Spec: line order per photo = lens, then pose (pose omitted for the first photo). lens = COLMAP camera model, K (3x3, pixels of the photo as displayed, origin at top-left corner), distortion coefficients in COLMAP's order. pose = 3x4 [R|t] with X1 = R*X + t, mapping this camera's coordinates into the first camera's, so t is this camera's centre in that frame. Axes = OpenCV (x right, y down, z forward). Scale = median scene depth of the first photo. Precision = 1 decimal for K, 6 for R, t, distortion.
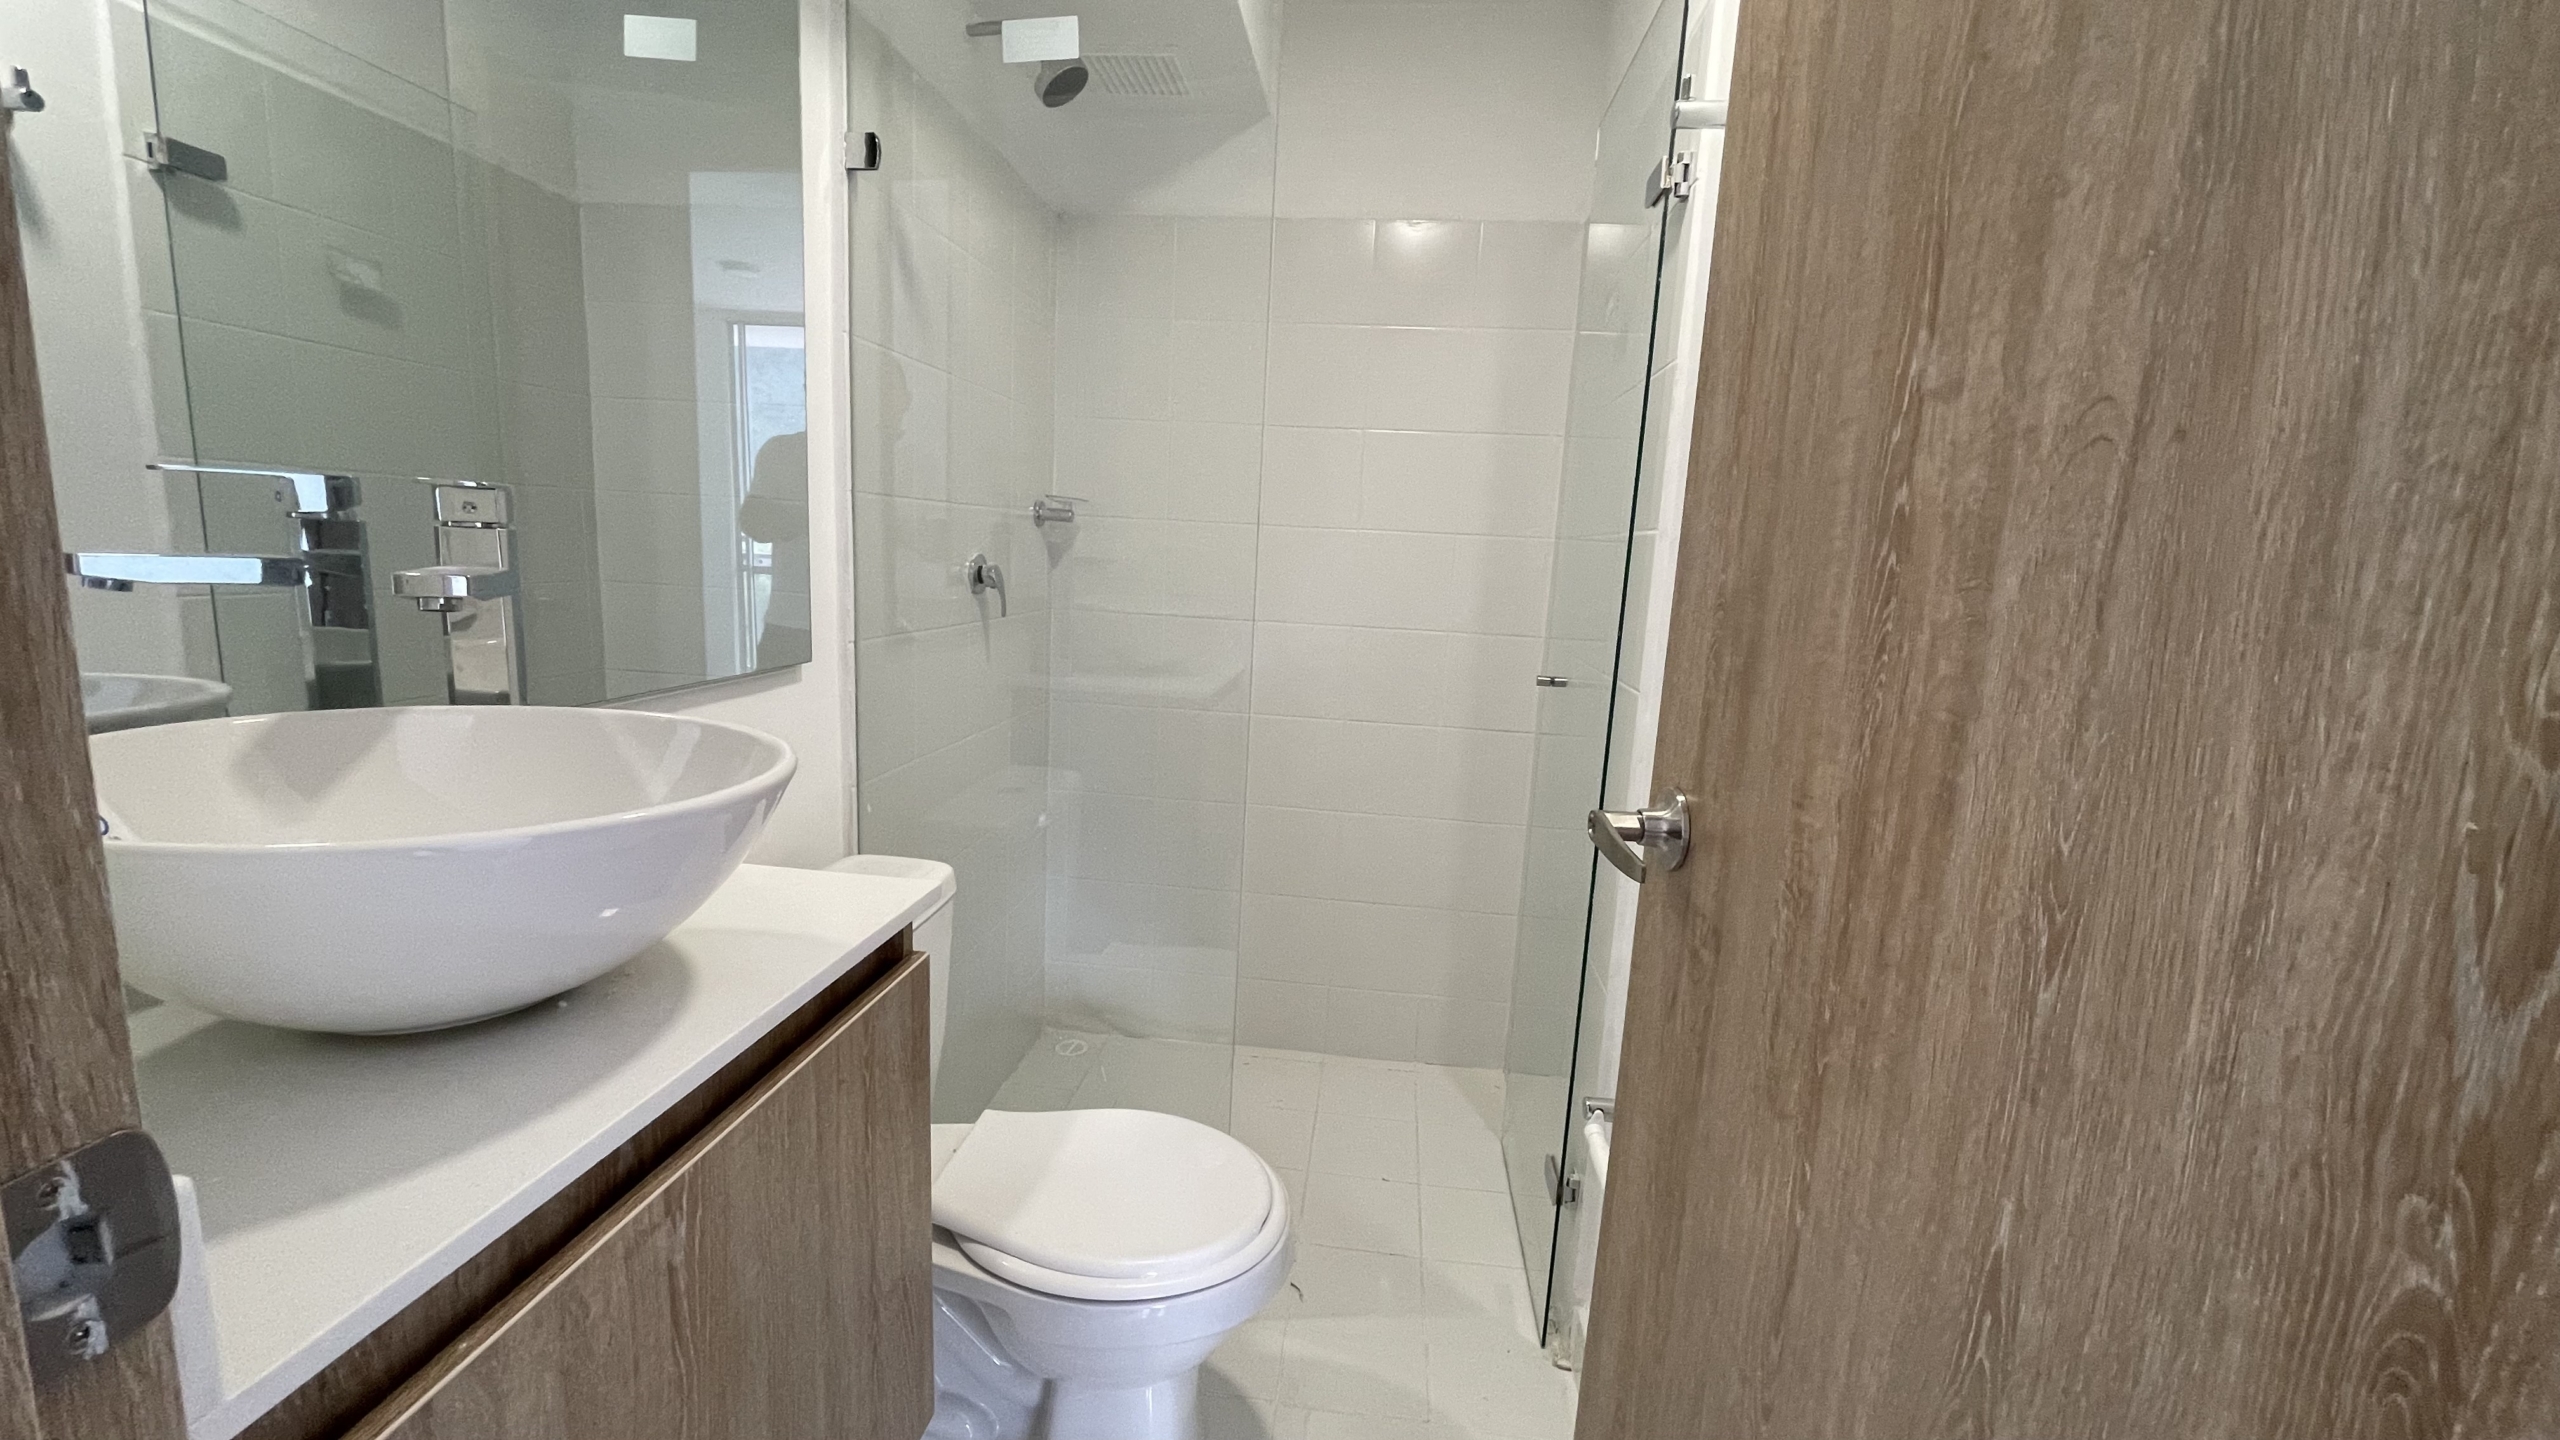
lens RADIAL K [[1030.3, 0, 1275.7], [0, 1030.3, 718.0], [0, 0, 1]] dist [-0.001700, -0.000193]
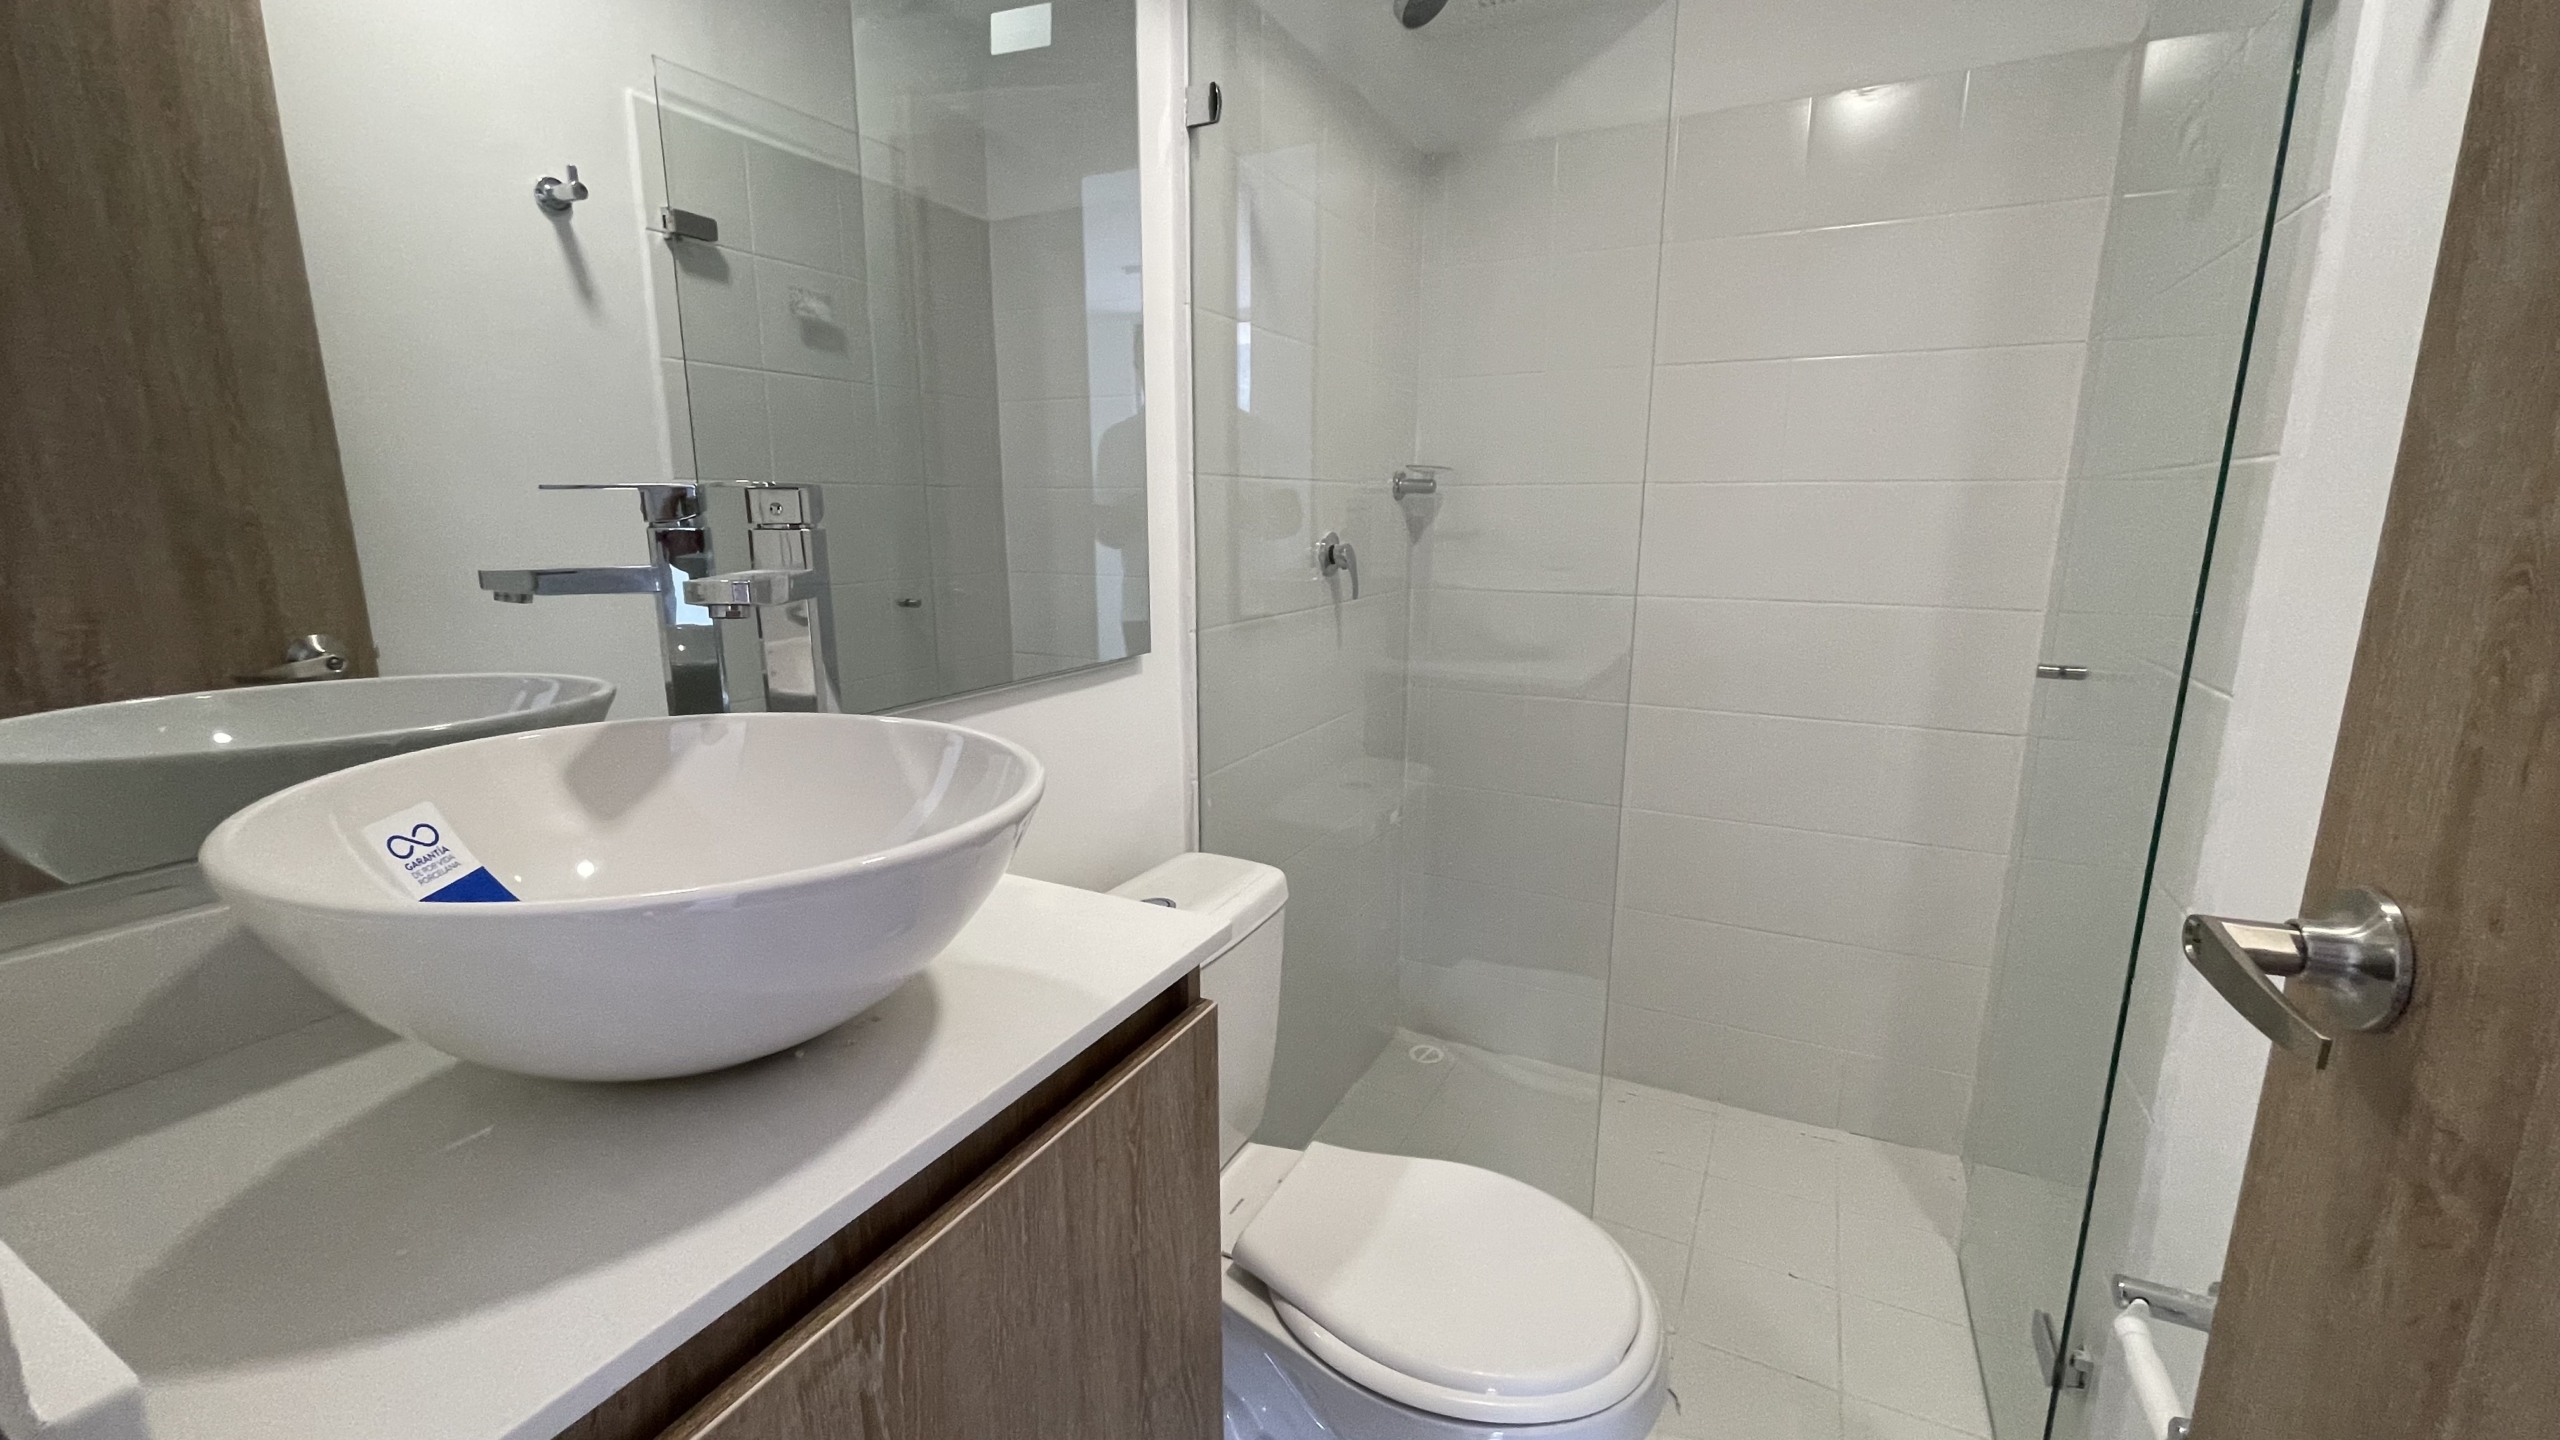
lens RADIAL K [[1030.3, 0, 1275.7], [0, 1030.3, 718.0], [0, 0, 1]] dist [-0.001700, -0.000193]
pose [[0.932850, 0.022459, -0.359563, 0.008659], [-0.013095, 0.999509, 0.028459, -0.022439], [0.360026, -0.021839, 0.932687, 0.140256]]
